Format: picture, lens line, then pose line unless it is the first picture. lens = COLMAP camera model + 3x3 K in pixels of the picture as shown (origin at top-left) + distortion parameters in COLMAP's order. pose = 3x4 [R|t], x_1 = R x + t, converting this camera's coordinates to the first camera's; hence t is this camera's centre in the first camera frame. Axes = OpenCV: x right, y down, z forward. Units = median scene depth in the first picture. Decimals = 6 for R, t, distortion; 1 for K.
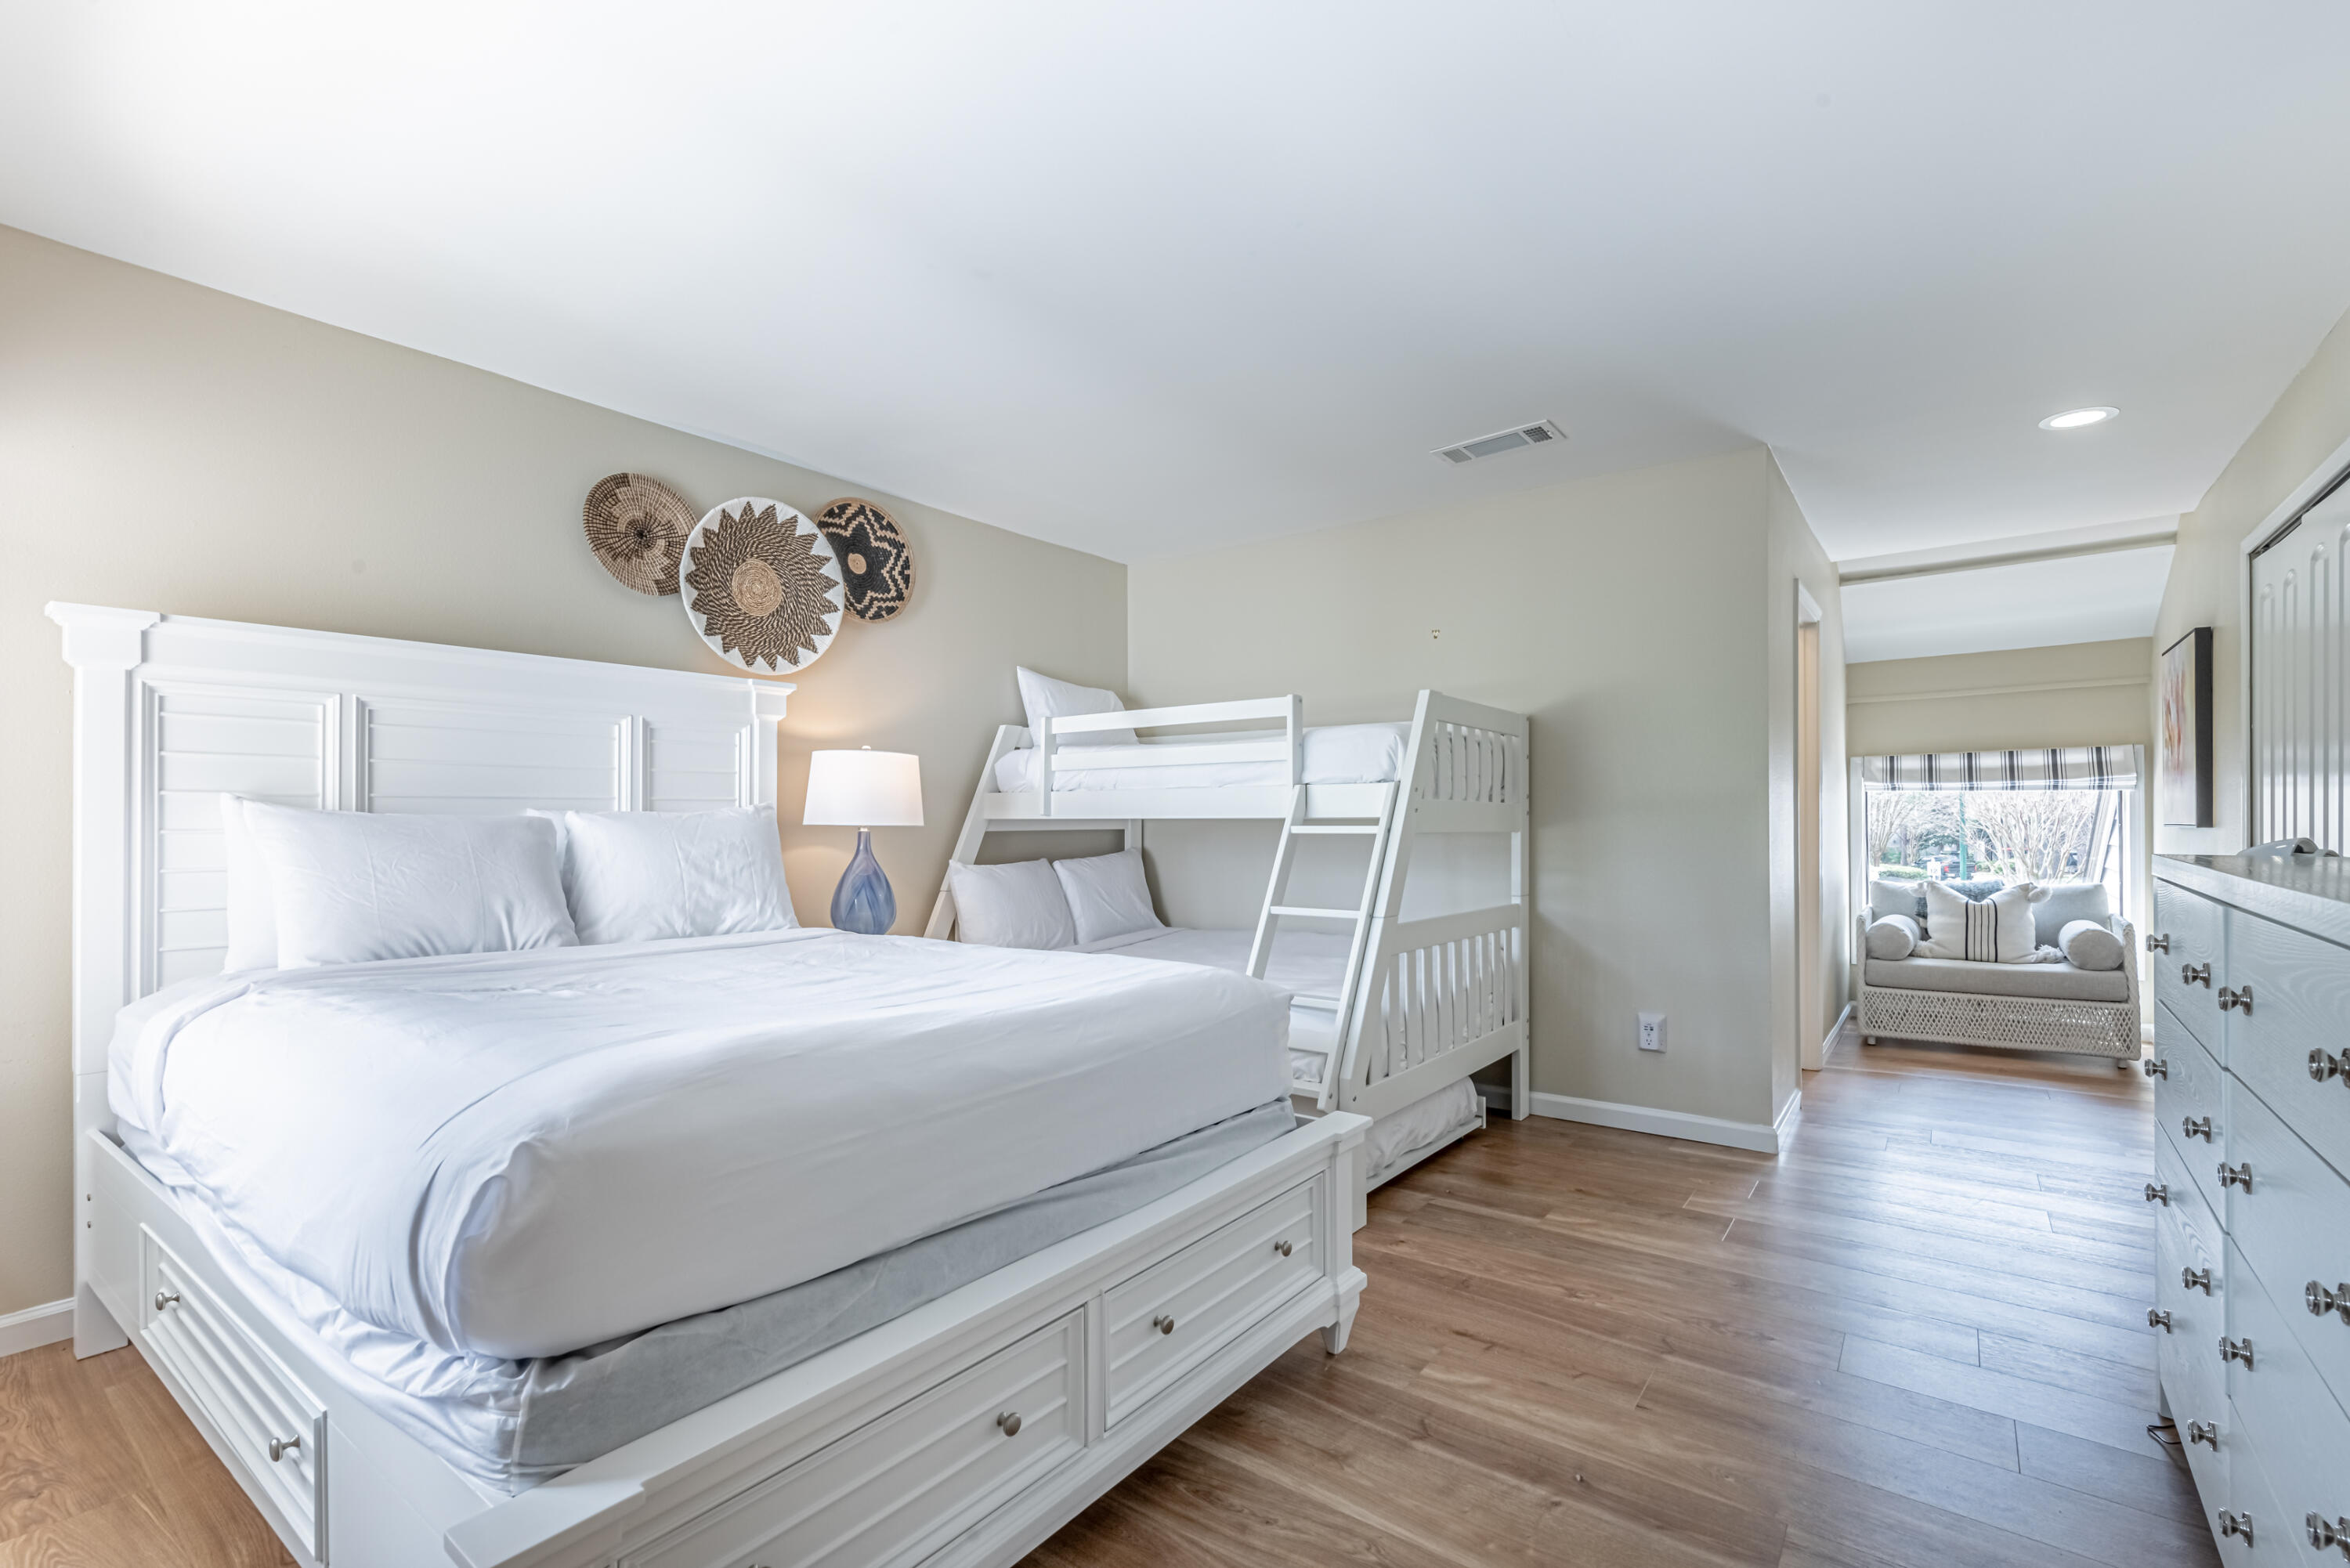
lens RADIAL K [[1035.3, 0, 1192.6], [0, 1035.3, 813.4], [0, 0, 1]] dist [0.004971, -0.000441]
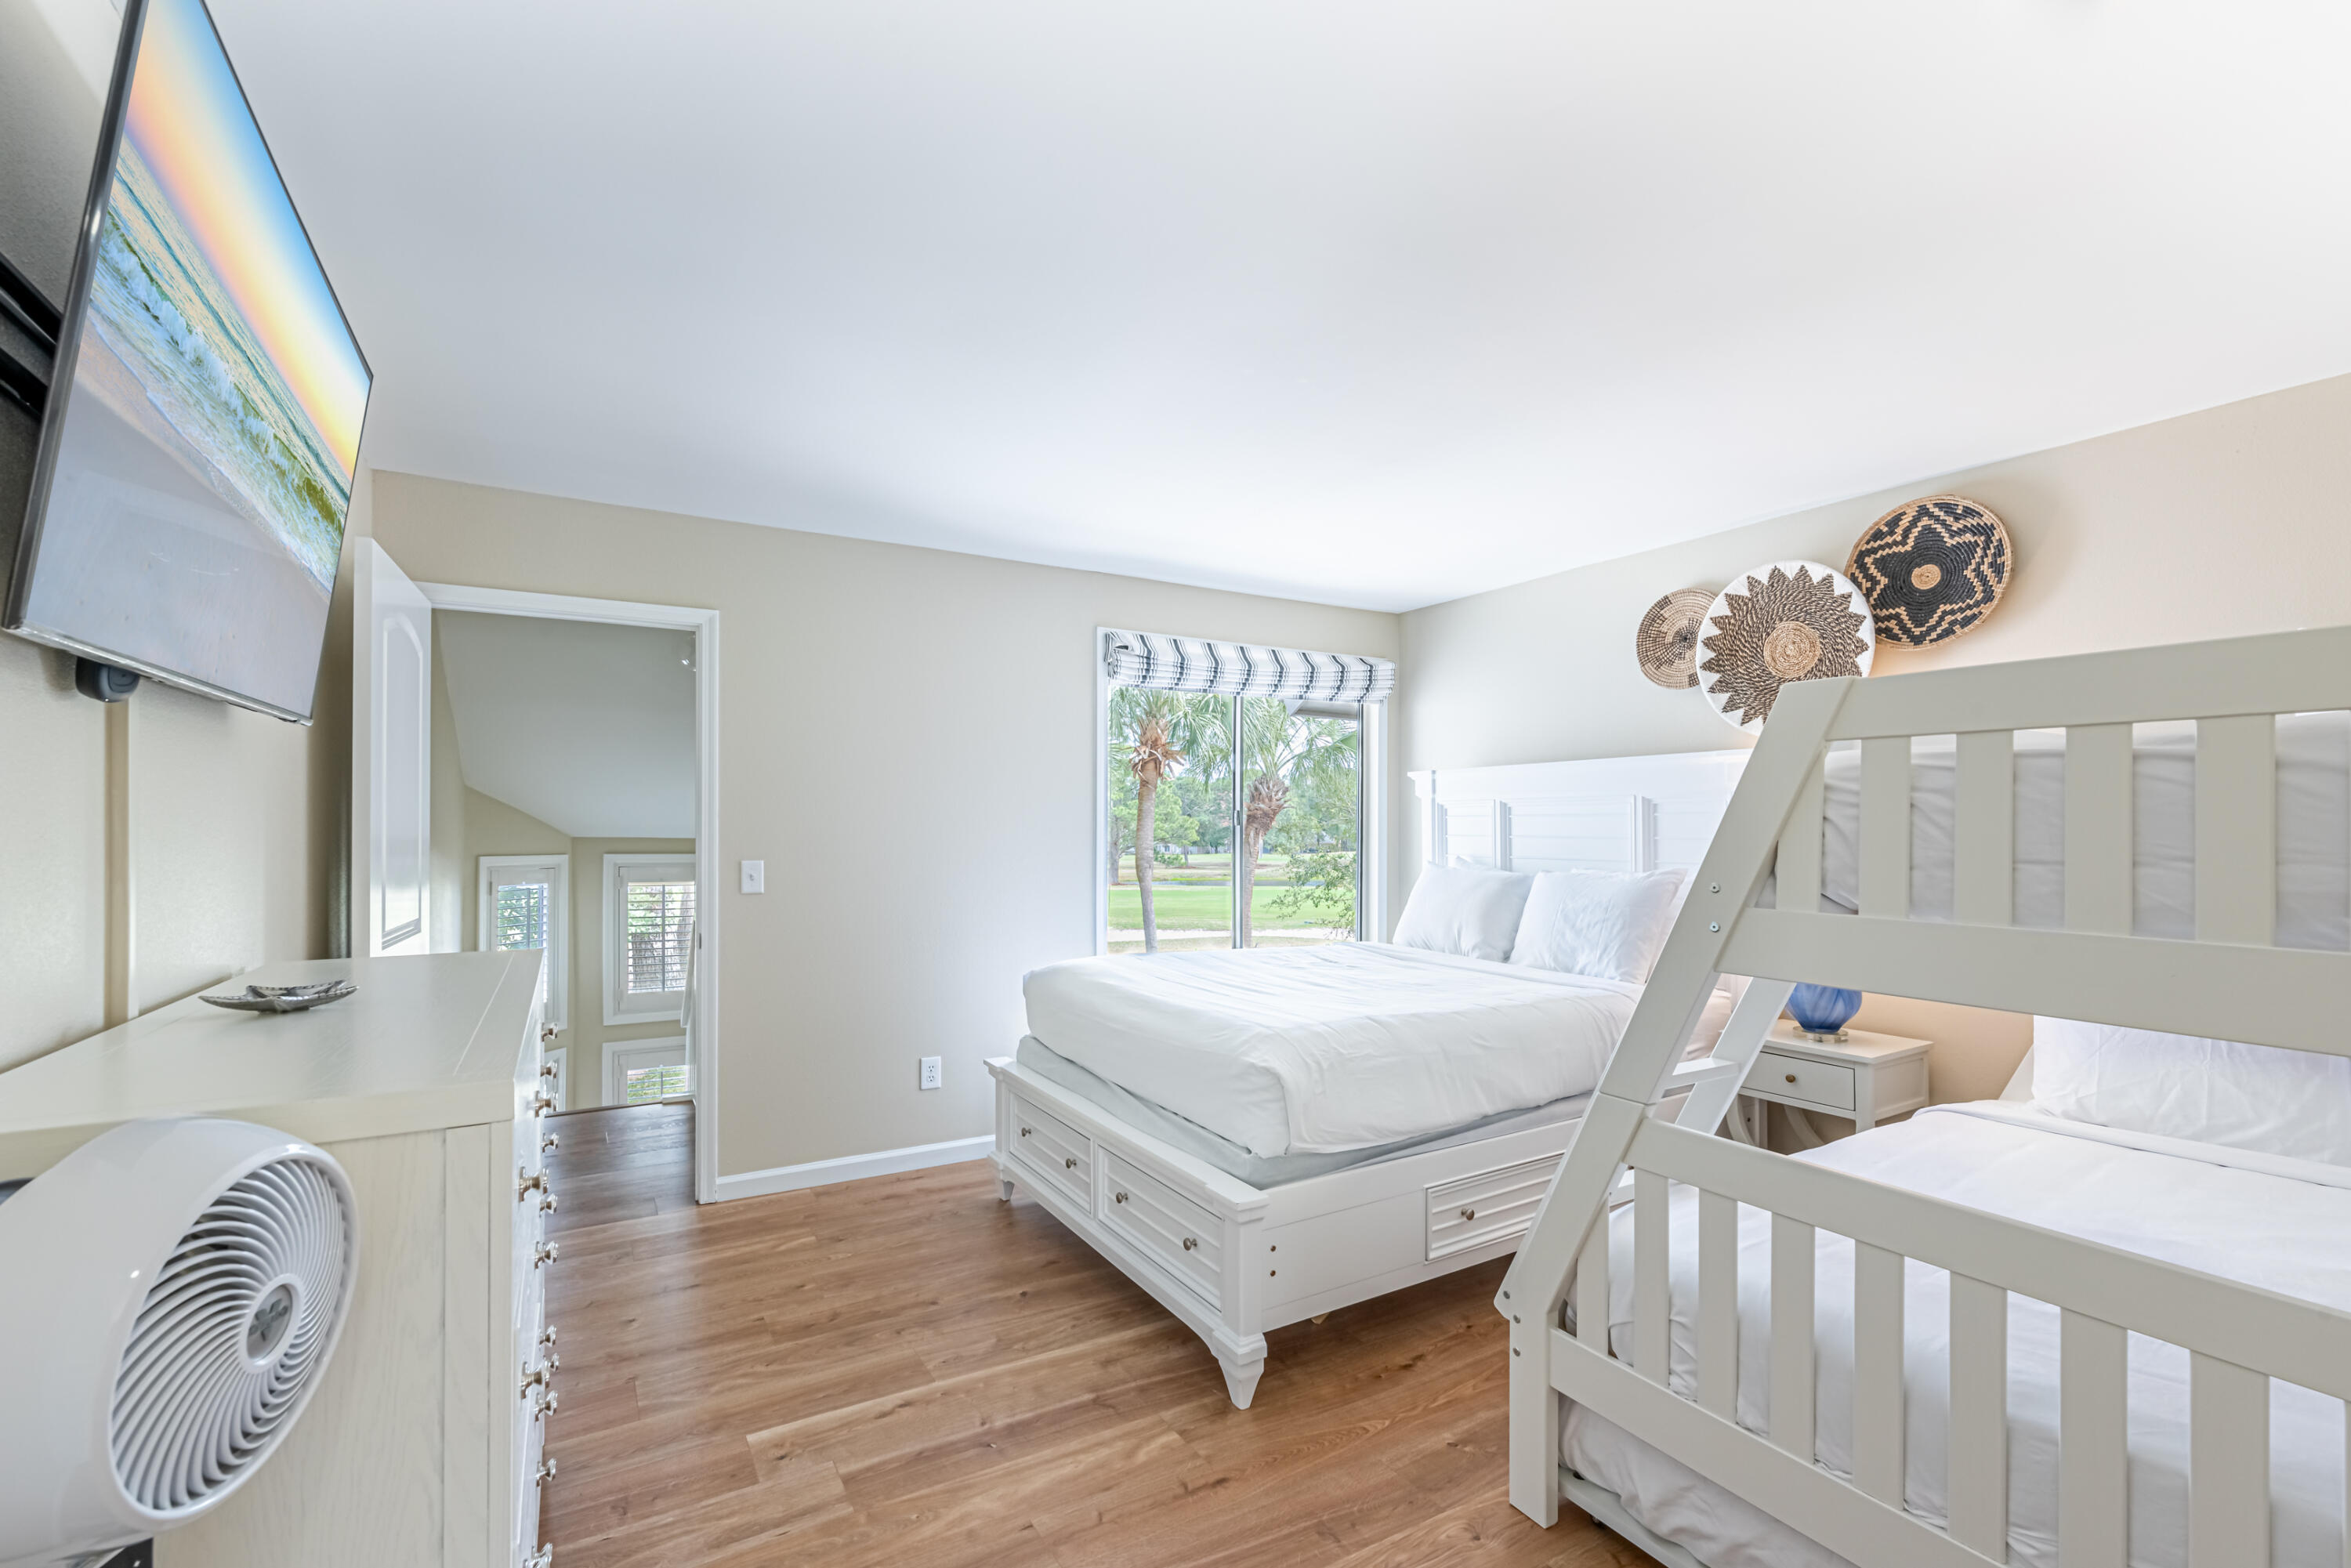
lens RADIAL K [[1035.8, 0, 1176.3], [0, 1035.8, 809.5], [0, 0, 1]] dist [0.004971, -0.000441]
pose [[-0.395126, -0.018602, -0.918438, 0.802881], [0.000625, 0.999789, -0.020518, -0.050203], [0.918627, -0.008681, -0.395031, 0.949625]]
